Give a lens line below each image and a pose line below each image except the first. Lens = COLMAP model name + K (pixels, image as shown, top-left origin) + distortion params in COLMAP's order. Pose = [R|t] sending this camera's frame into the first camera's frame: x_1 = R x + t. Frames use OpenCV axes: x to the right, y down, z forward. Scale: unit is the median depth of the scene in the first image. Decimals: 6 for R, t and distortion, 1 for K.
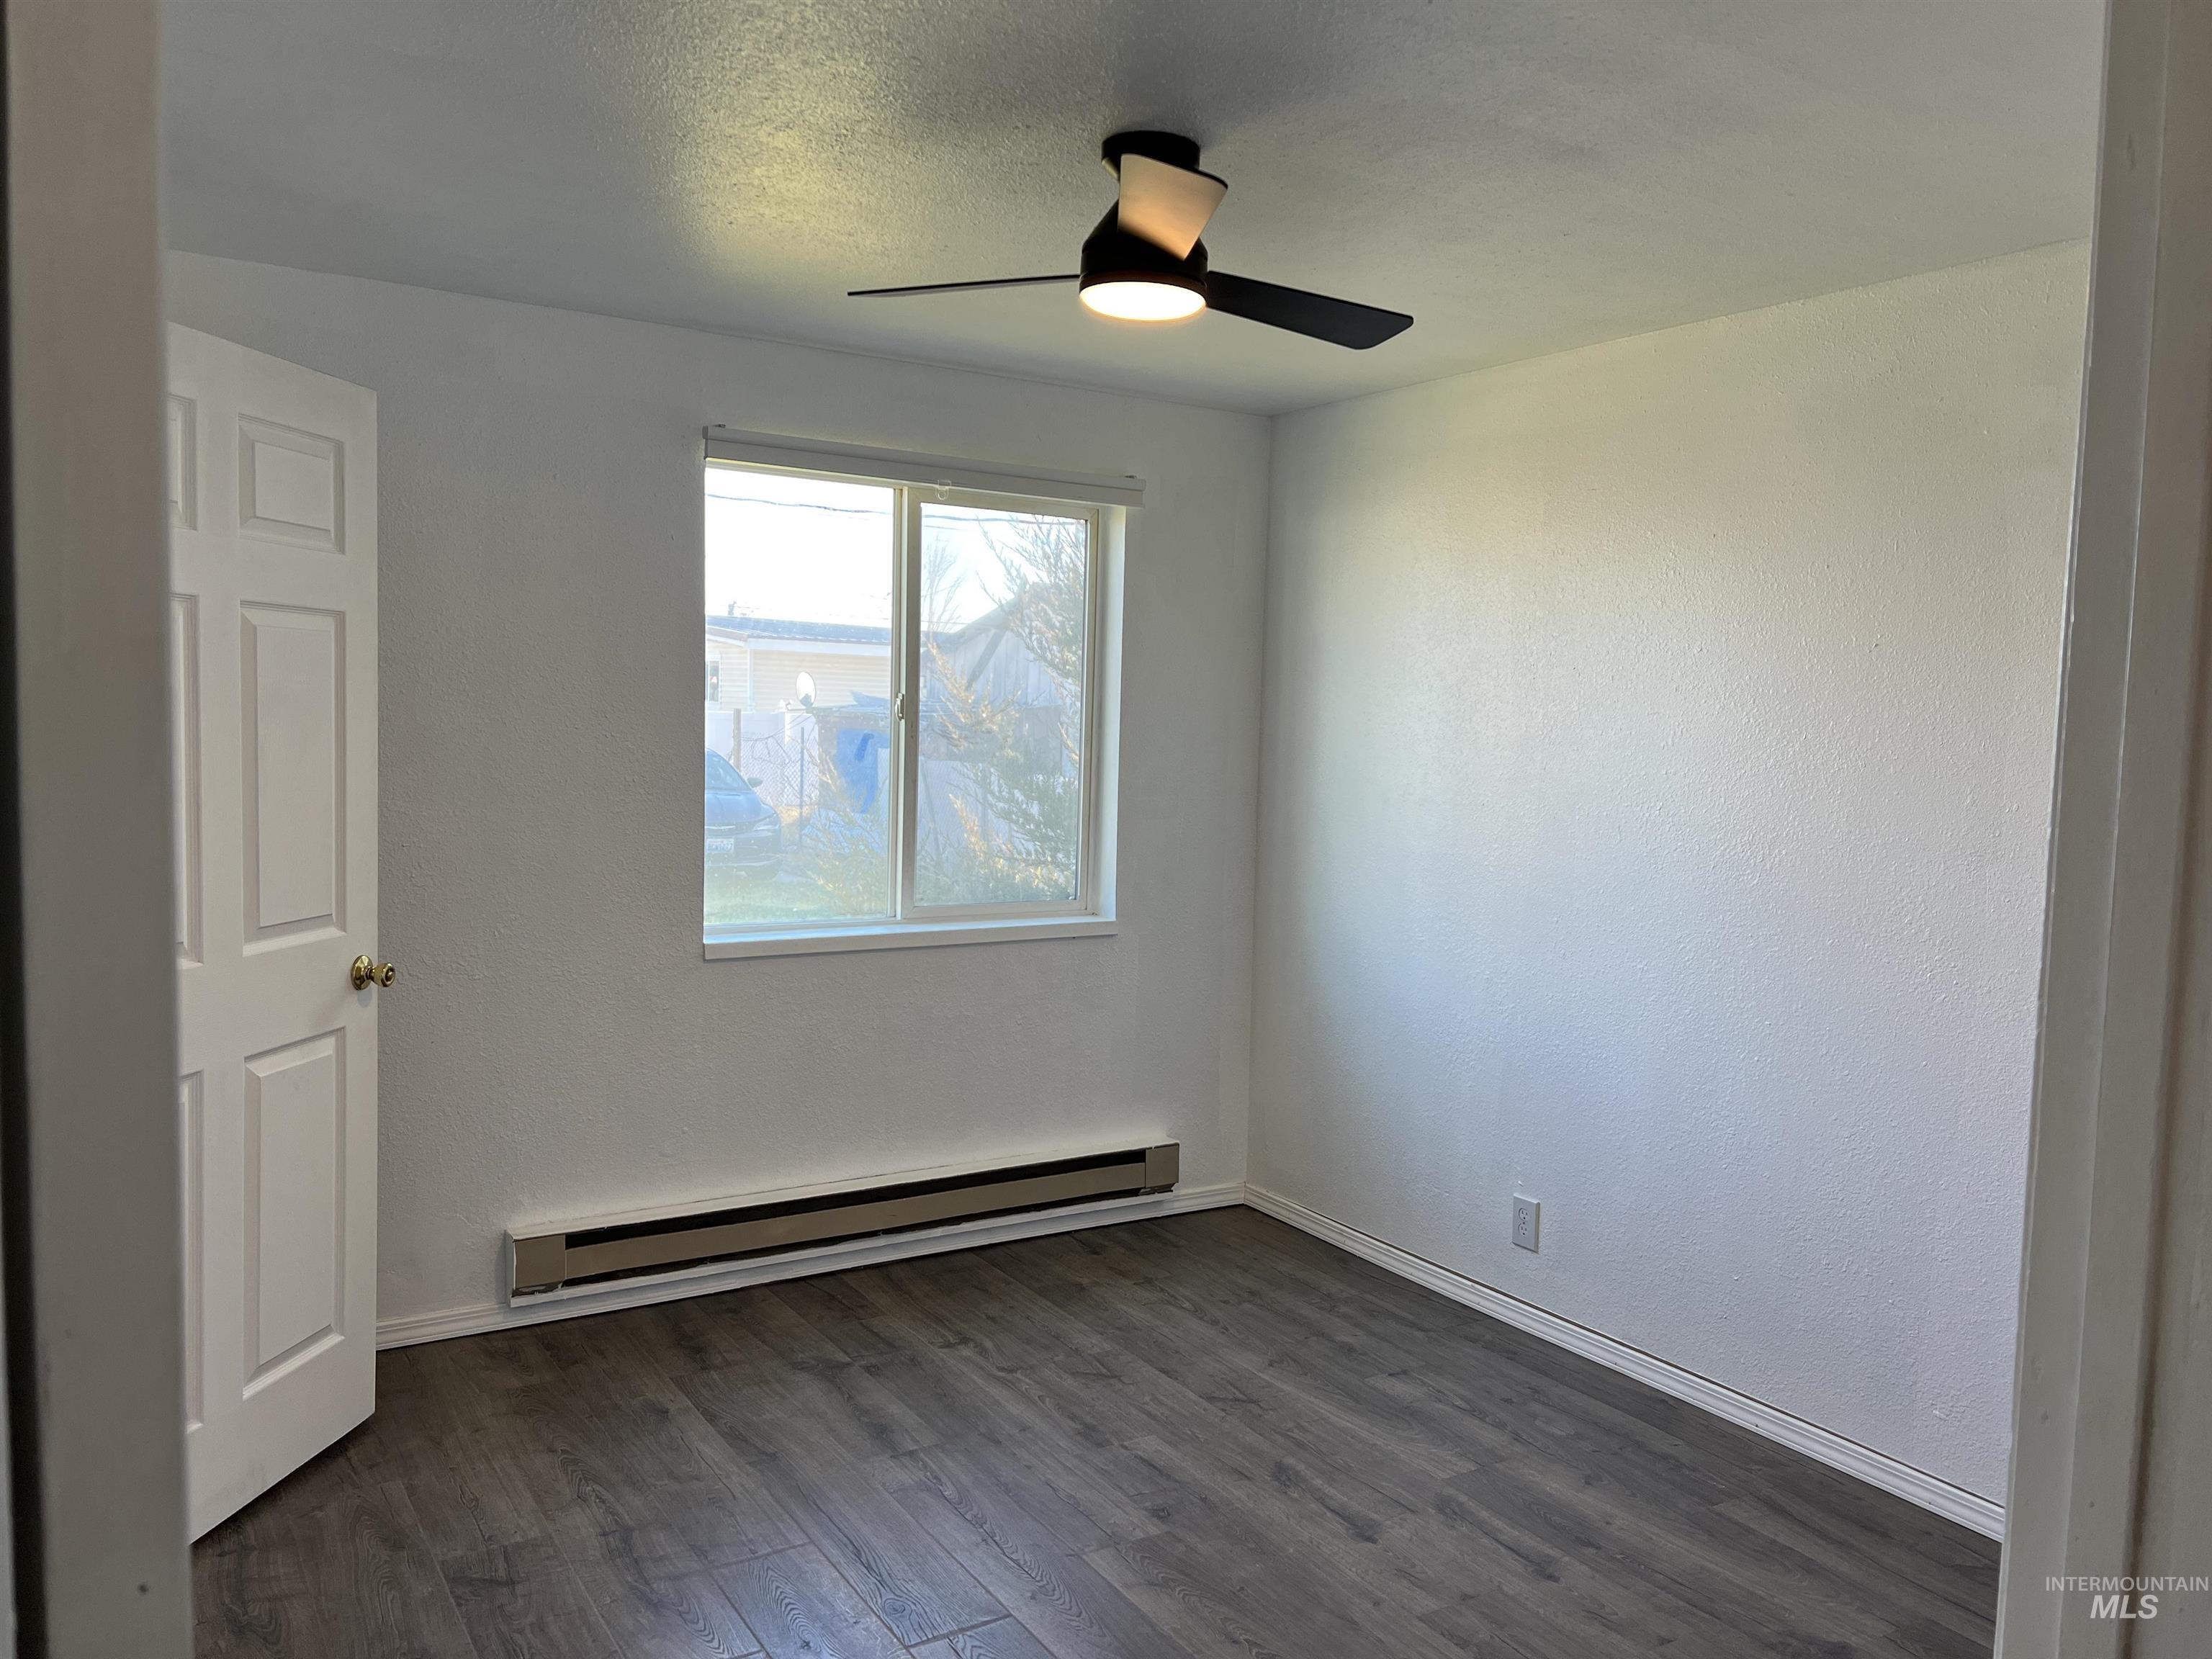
lens RADIAL K [[1698.4, 0, 1103.1], [0, 1698.4, 828.9], [0, 0, 1]] dist [0.008251, -0.009778]
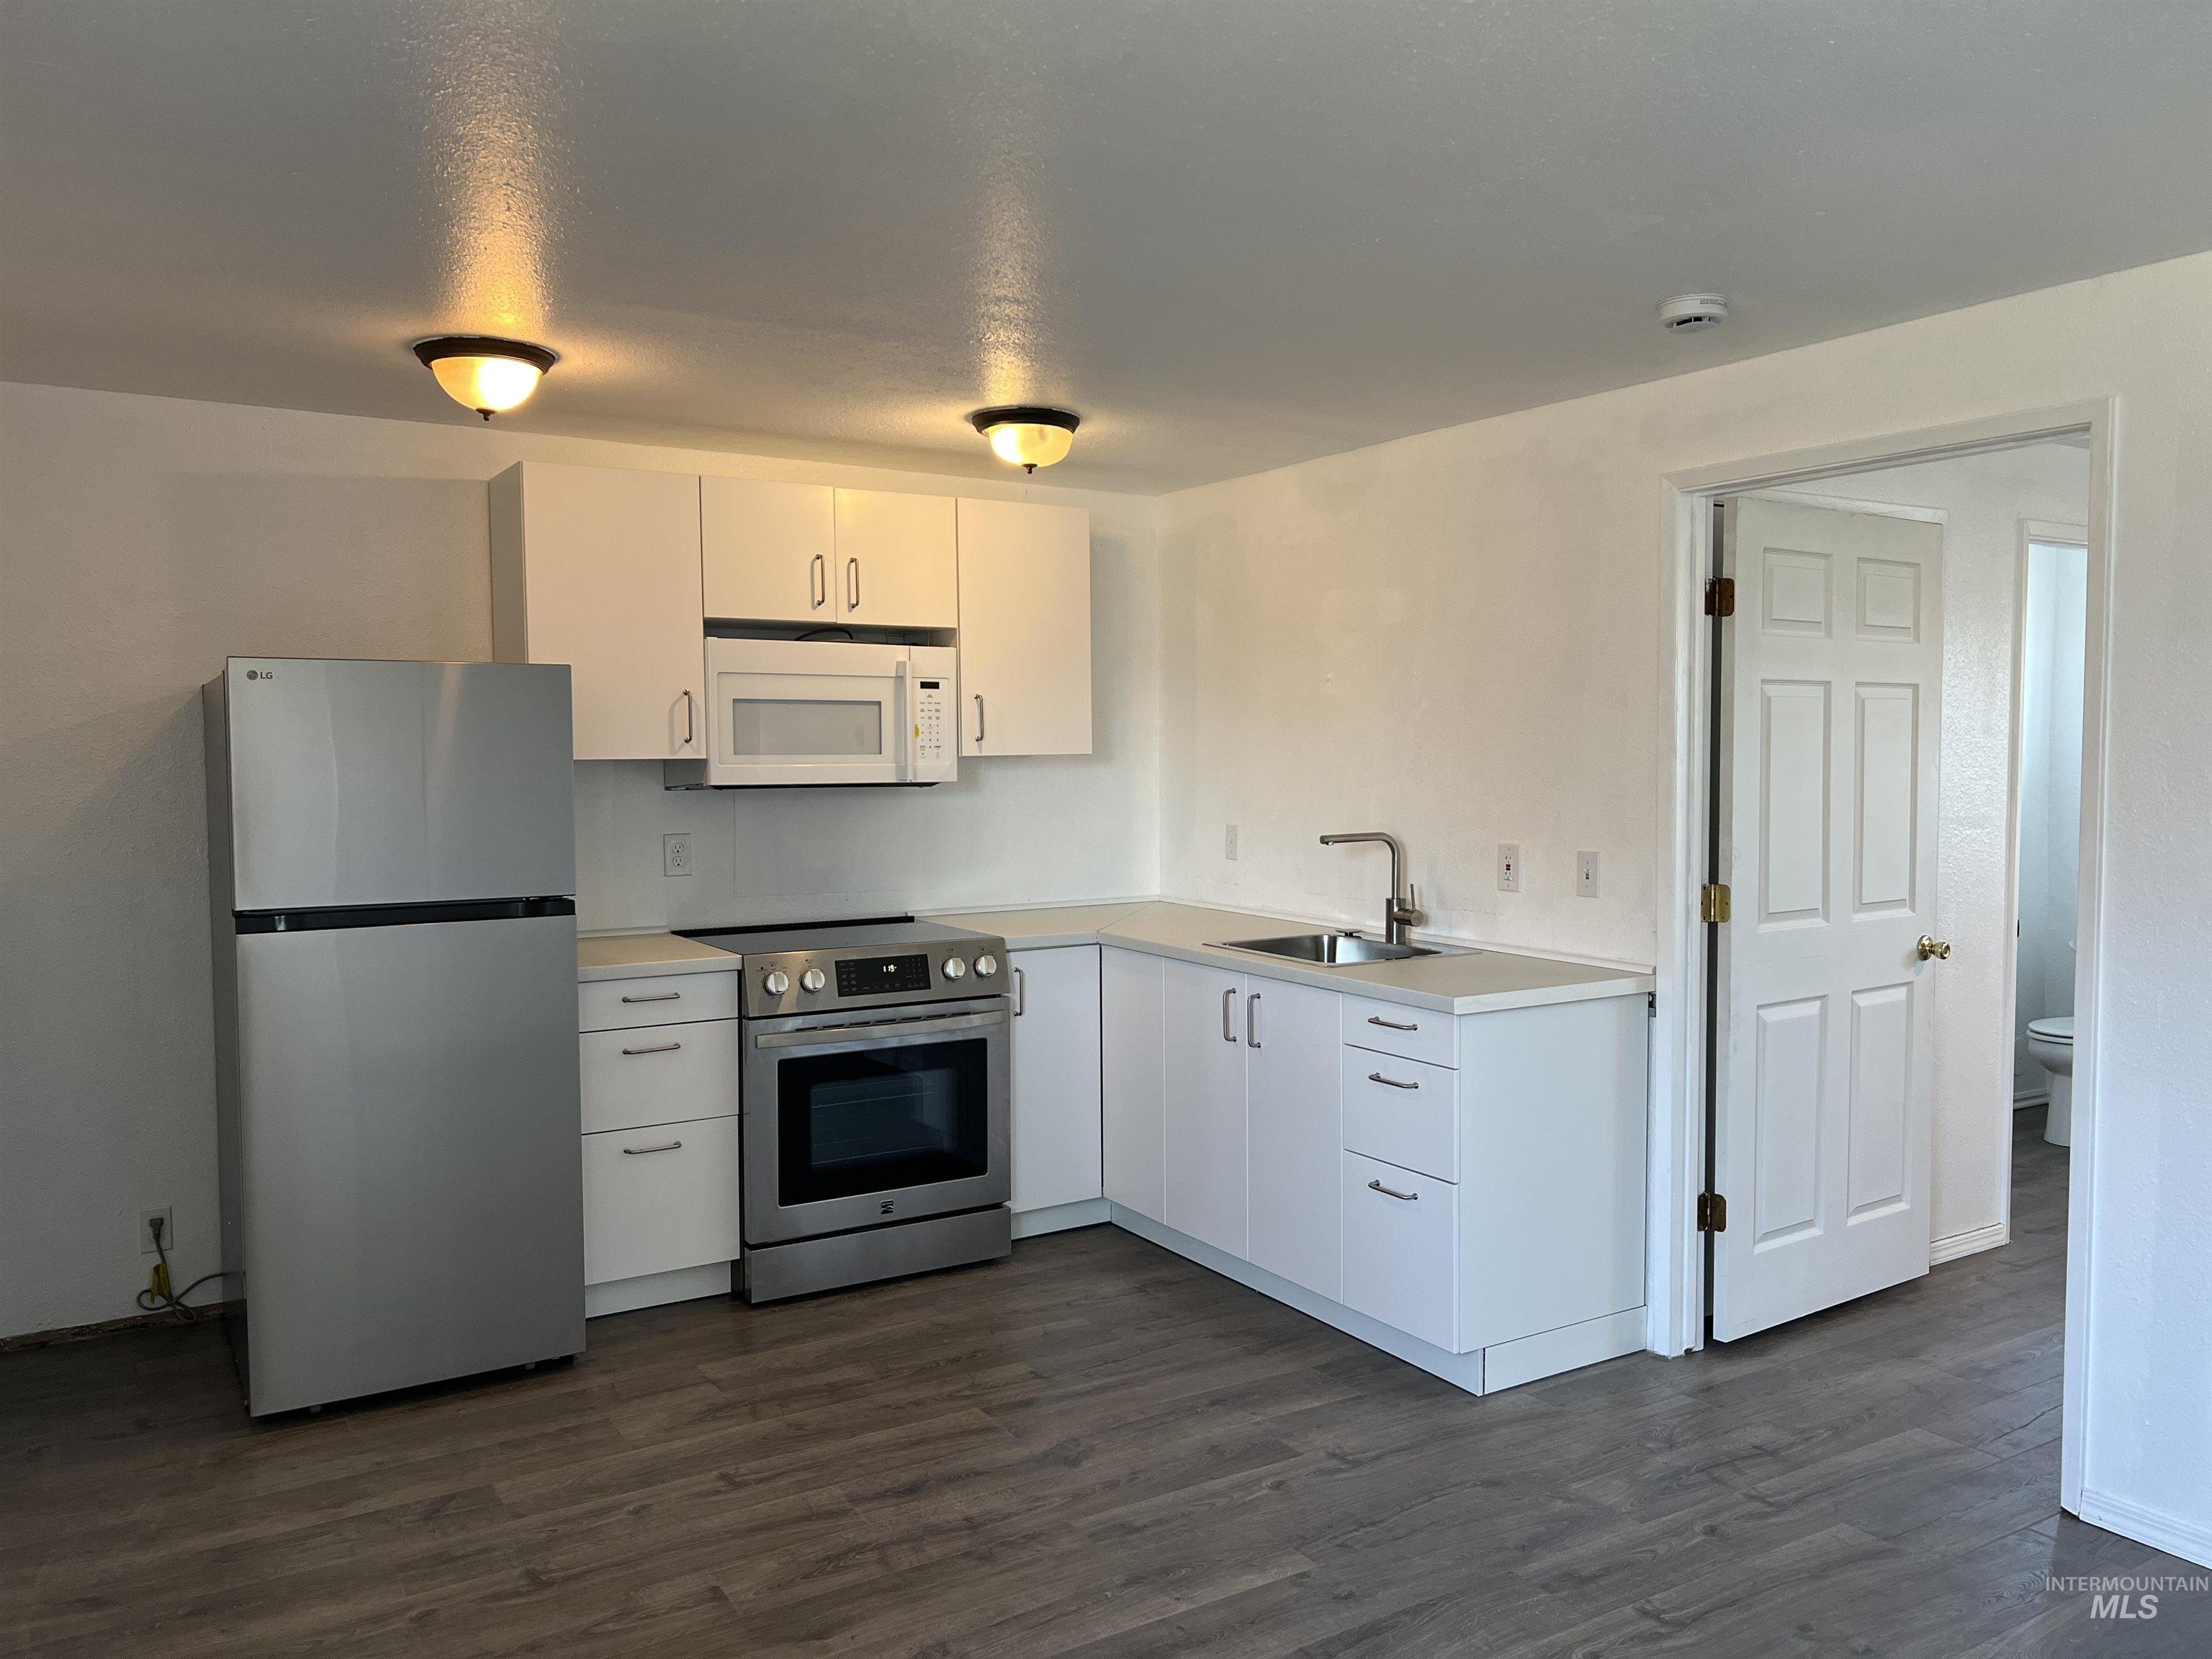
lens RADIAL K [[1698.4, 0, 1107.8], [0, 1698.4, 826.6], [0, 0, 1]] dist [0.008251, -0.009778]
pose [[-0.019164, 0.018412, -0.999647, 3.624978], [-0.056879, 0.998191, 0.019476, 0.000363], [0.998197, 0.057232, -0.018082, 1.374359]]
